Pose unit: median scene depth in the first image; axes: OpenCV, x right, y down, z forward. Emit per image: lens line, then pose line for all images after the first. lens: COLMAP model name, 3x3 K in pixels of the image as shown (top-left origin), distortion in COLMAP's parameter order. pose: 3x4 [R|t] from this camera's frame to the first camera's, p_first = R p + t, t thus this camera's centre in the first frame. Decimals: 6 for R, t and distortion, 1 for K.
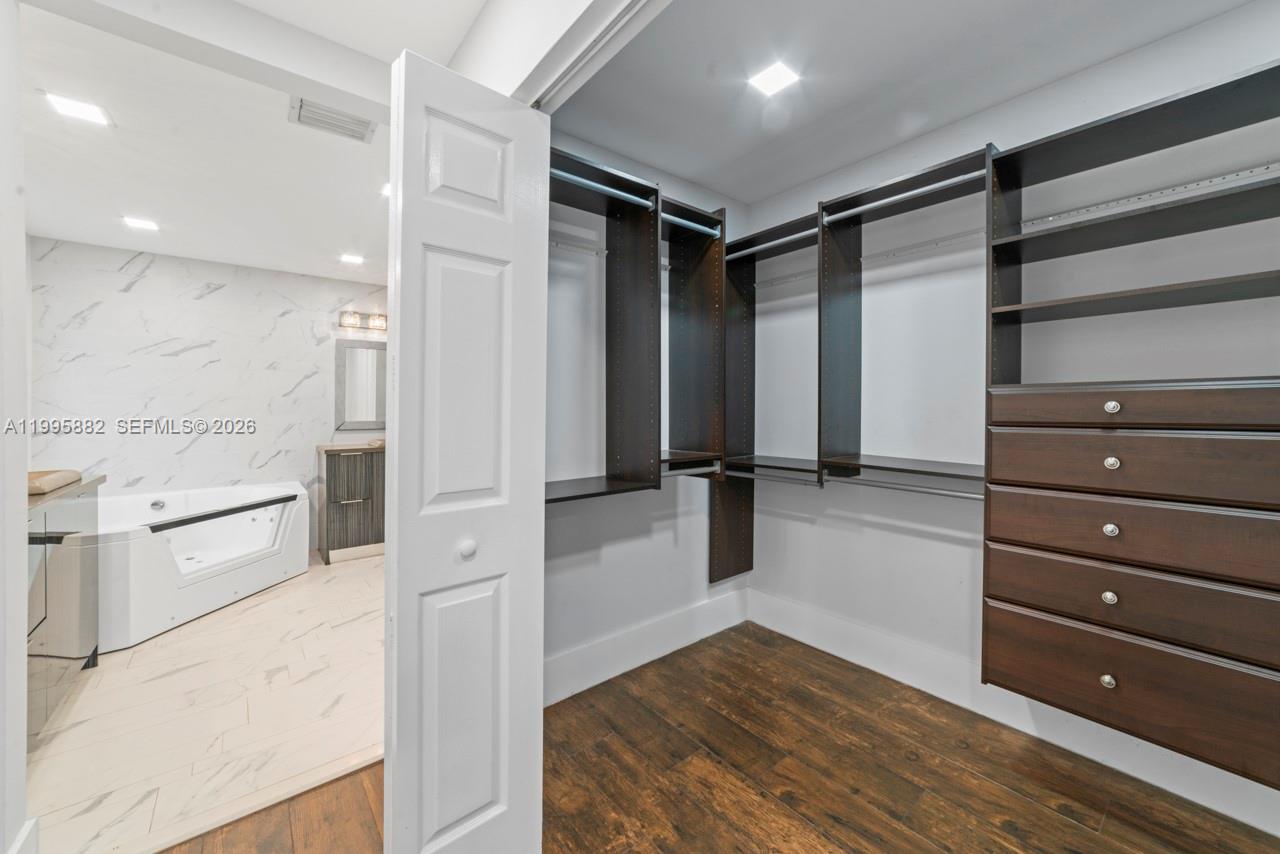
lens RADIAL K [[506.8, 0, 627.8], [0, 506.8, 406.1], [0, 0, 1]] dist [-0.001661, 0.008268]
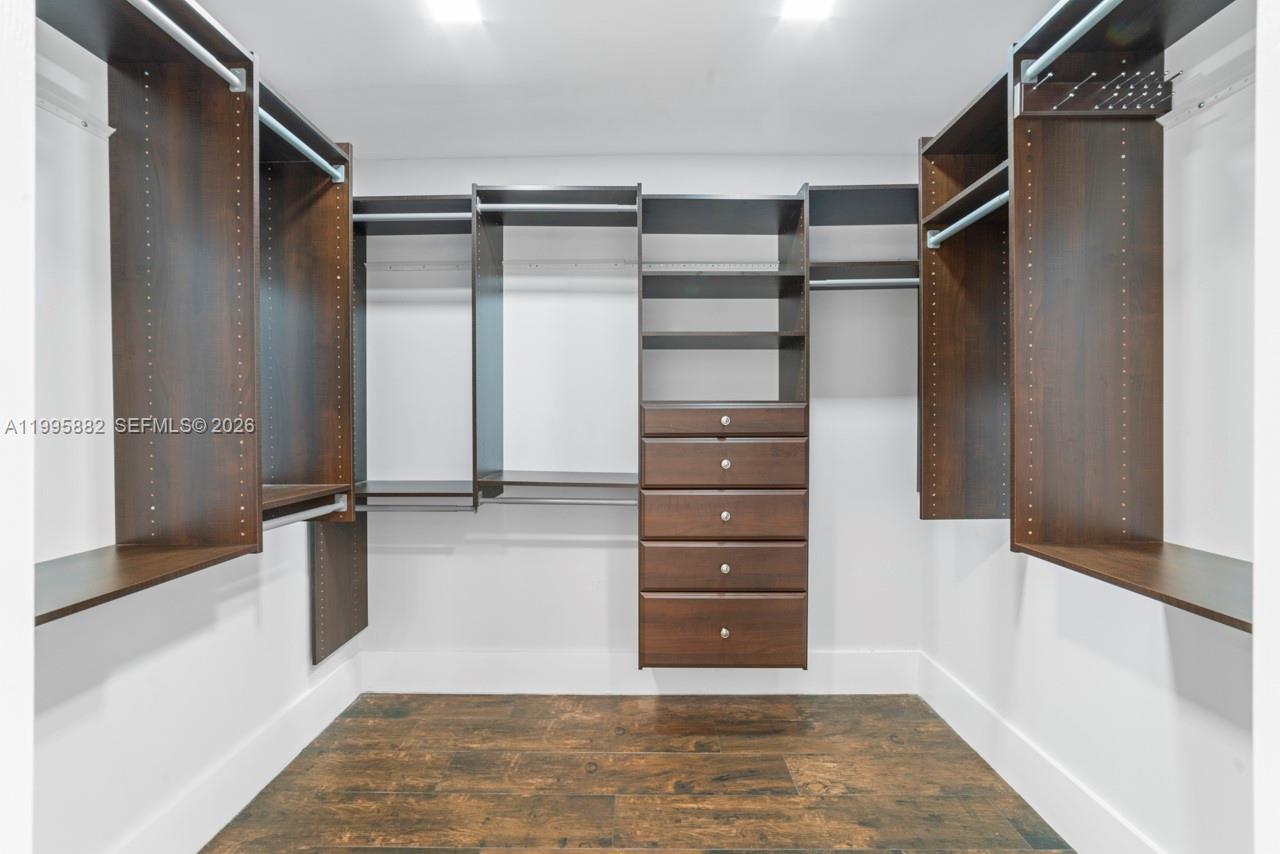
lens RADIAL K [[496.7, 0, 640.0], [0, 496.7, 427.0], [0, 0, 1]] dist [-0.002653, 0.000592]
pose [[0.630648, -0.006426, 0.776042, -0.114199], [-0.004854, 0.999914, 0.012224, 0.002044], [-0.776054, -0.011475, 0.630562, 0.262212]]
